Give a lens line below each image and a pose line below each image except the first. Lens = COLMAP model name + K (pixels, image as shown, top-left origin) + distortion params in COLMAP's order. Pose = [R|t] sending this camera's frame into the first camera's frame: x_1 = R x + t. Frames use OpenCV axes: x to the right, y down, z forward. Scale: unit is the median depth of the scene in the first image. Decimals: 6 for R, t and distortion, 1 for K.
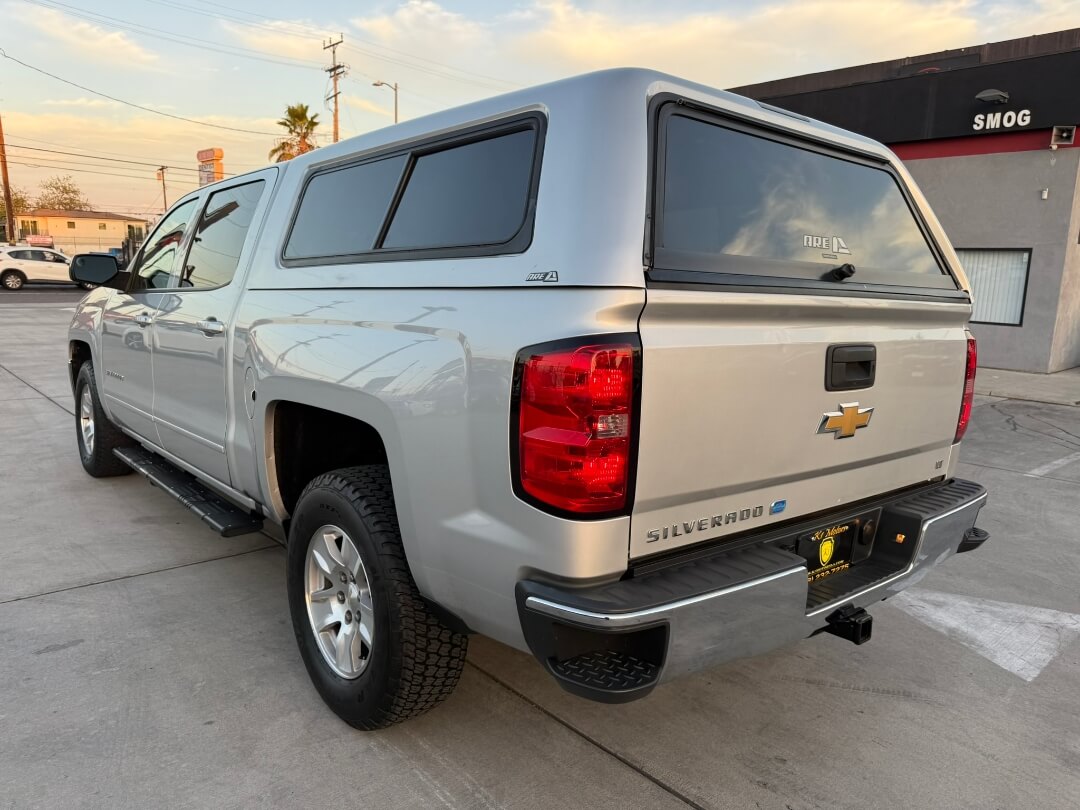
lens RADIAL K [[776.7, 0, 534.3], [0, 776.7, 403.4], [0, 0, 1]] dist [0.017938, -0.011323]
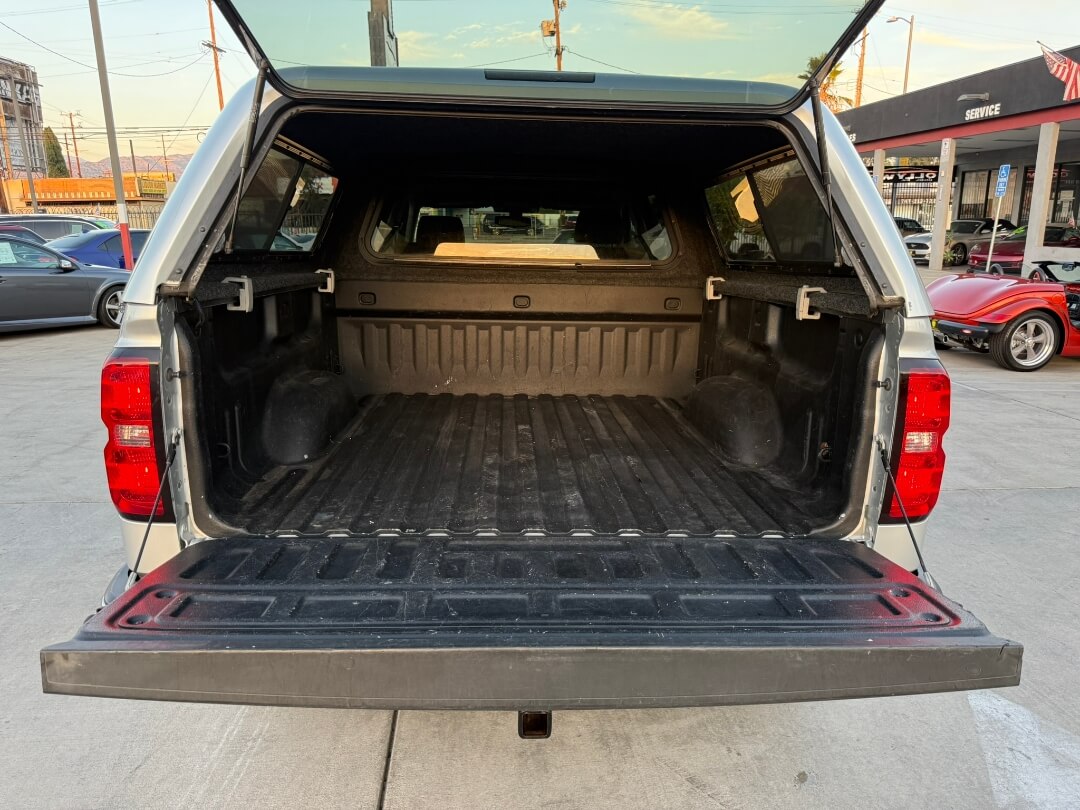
lens RADIAL K [[767.2, 0, 545.1], [0, 767.2, 407.1], [0, 0, 1]] dist [0.005808, -0.005954]
pose [[0.802322, 0.108686, -0.586913, 0.475629], [-0.072132, 0.993731, 0.085415, -0.057106], [0.592517, -0.026196, 0.805132, 0.204739]]
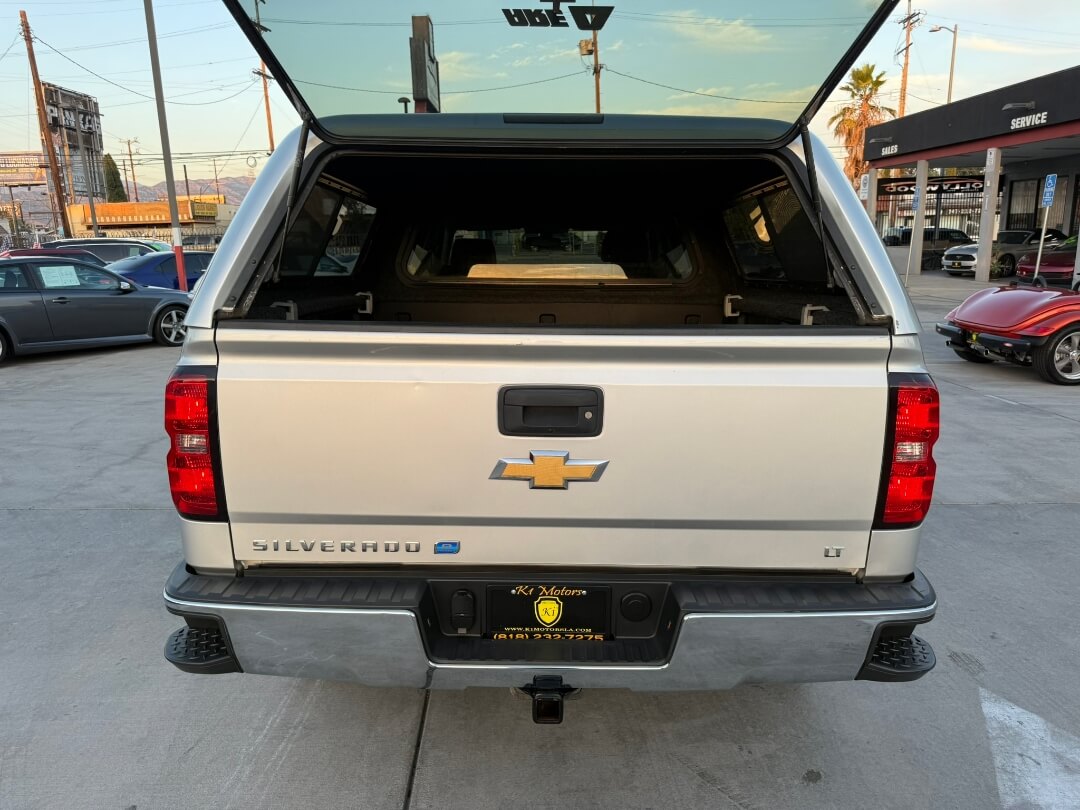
lens RADIAL K [[765.2, 0, 537.8], [0, 765.2, 404.6], [0, 0, 1]] dist [0.020270, -0.023555]
pose [[0.765237, 0.094687, -0.636747, 0.513990], [-0.067271, 0.995470, 0.067185, -0.059846], [0.640224, -0.008578, 0.768140, 0.181265]]
